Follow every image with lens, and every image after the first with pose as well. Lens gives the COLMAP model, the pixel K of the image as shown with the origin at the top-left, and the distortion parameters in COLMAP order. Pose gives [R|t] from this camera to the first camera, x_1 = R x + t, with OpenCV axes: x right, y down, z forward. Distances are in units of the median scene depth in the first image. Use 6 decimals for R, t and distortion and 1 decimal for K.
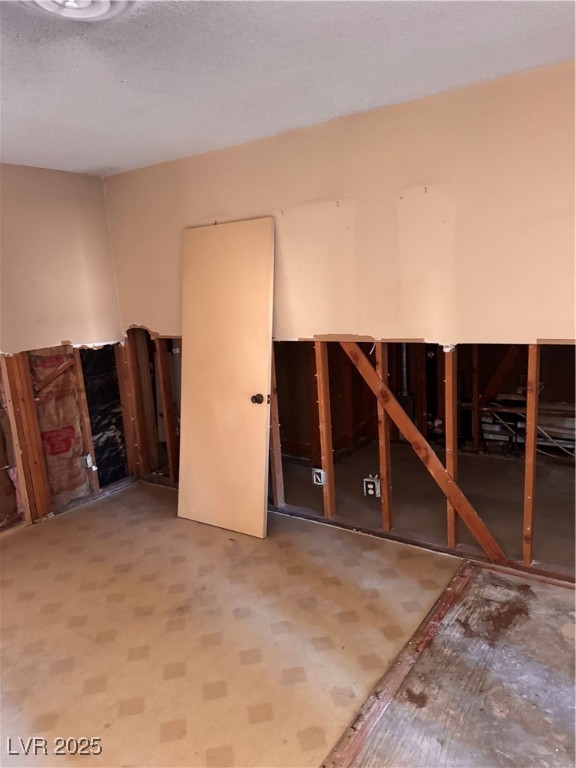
lens RADIAL K [[541.1, 0, 288.0], [0, 541.1, 384.0], [0, 0, 1]] dist [0.075630, -0.115210]
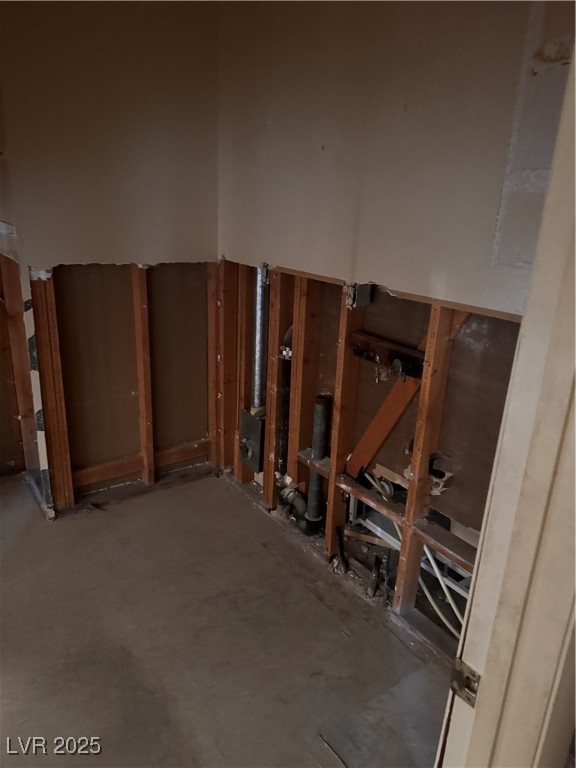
lens RADIAL K [[541.1, 0, 288.0], [0, 541.1, 384.0], [0, 0, 1]] dist [0.075630, -0.115210]
pose [[0.935914, 0.199988, -0.289947, 0.231573], [-0.157241, 0.973825, 0.164133, -0.060600], [0.315182, -0.108023, 0.942863, 0.286026]]
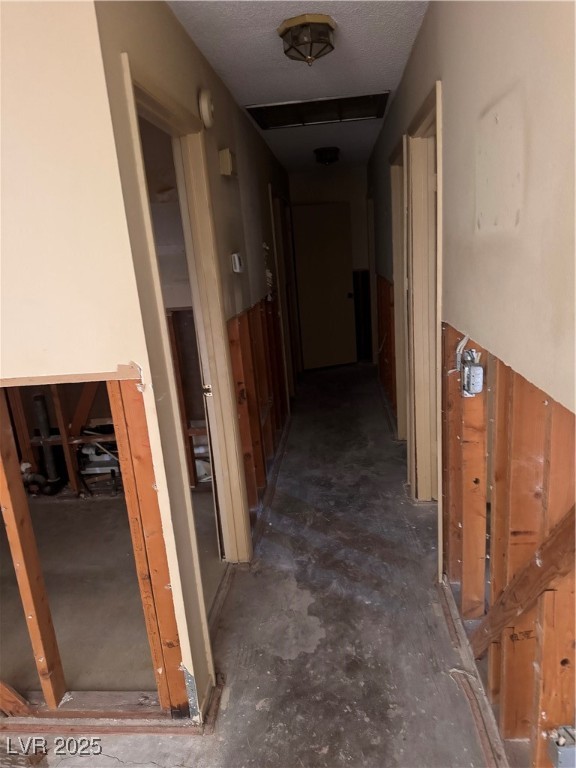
lens RADIAL K [[541.1, 0, 288.0], [0, 541.1, 384.0], [0, 0, 1]] dist [0.075630, -0.115210]
pose [[0.871103, -0.137726, 0.471392, 0.142665], [0.124684, 0.990443, 0.058968, -0.023442], [-0.475008, 0.007408, 0.879950, 0.088814]]
